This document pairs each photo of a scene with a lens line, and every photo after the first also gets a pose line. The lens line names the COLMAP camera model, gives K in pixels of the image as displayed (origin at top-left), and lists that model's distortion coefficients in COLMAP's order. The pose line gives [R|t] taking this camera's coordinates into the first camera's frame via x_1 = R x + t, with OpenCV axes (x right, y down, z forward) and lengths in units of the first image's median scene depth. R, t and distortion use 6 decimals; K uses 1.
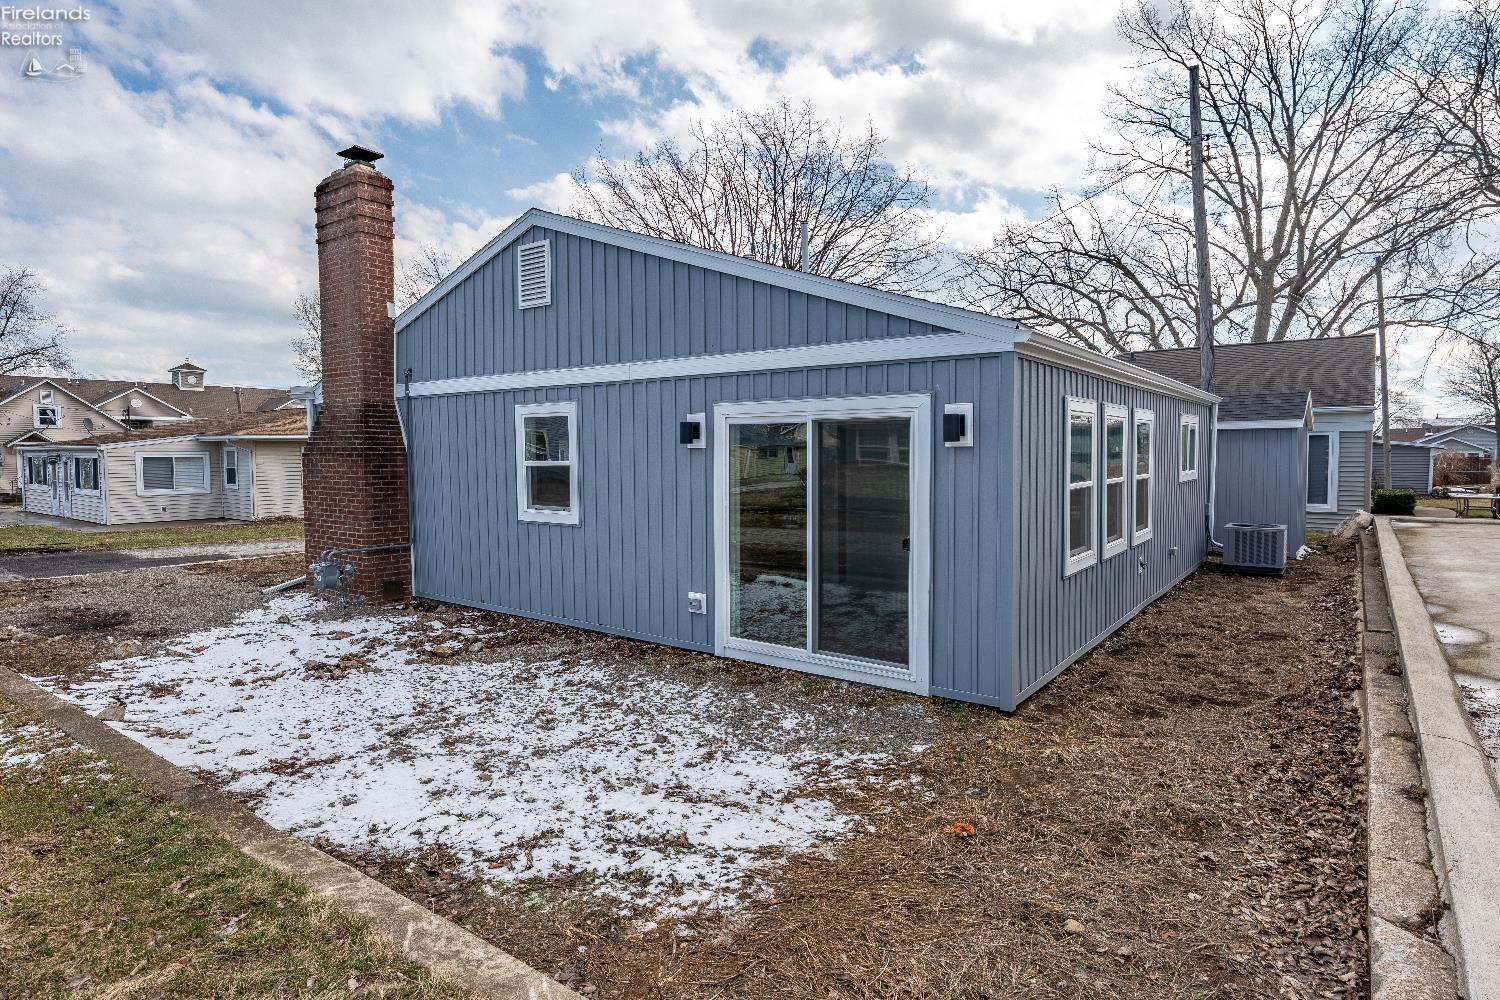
lens RADIAL K [[797.6, 0, 750.0], [0, 797.6, 500.0], [0, 0, 1]] dist [0.000042, 0.000000]
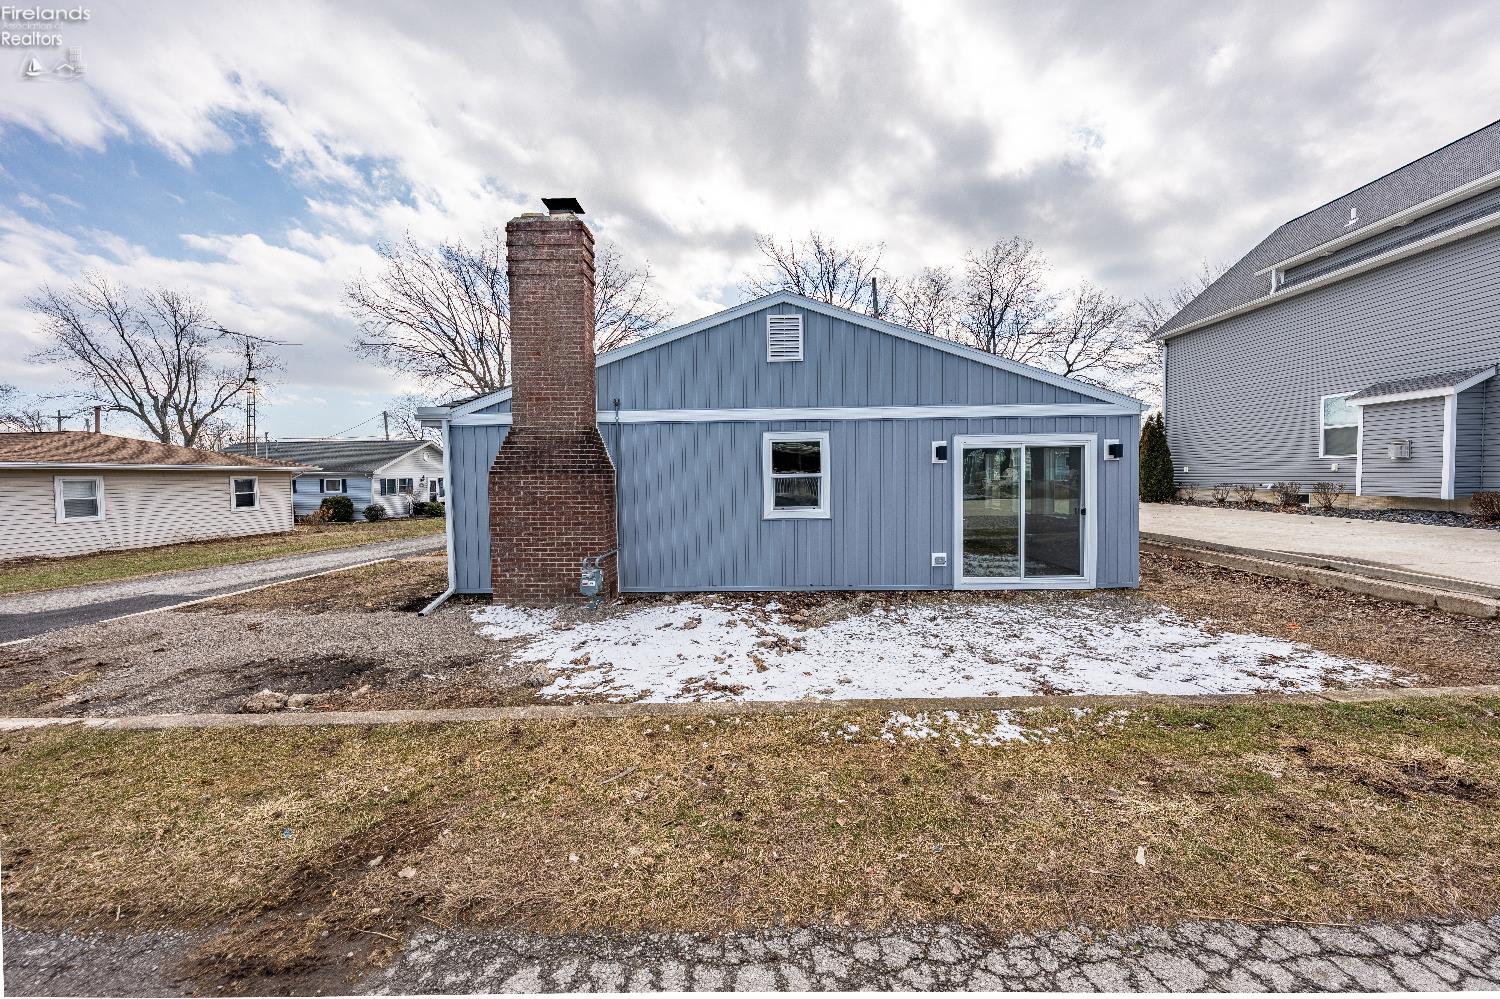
lens RADIAL K [[507.6, 0, 750.0], [0, 507.6, 499.5], [0, 0, 1]] dist [-0.006525, 0.000189]
pose [[0.818903, -0.035884, 0.572809, -0.948298], [0.047260, 0.998870, -0.004989, -0.004150], [-0.571982, 0.031157, 0.819674, 0.375211]]
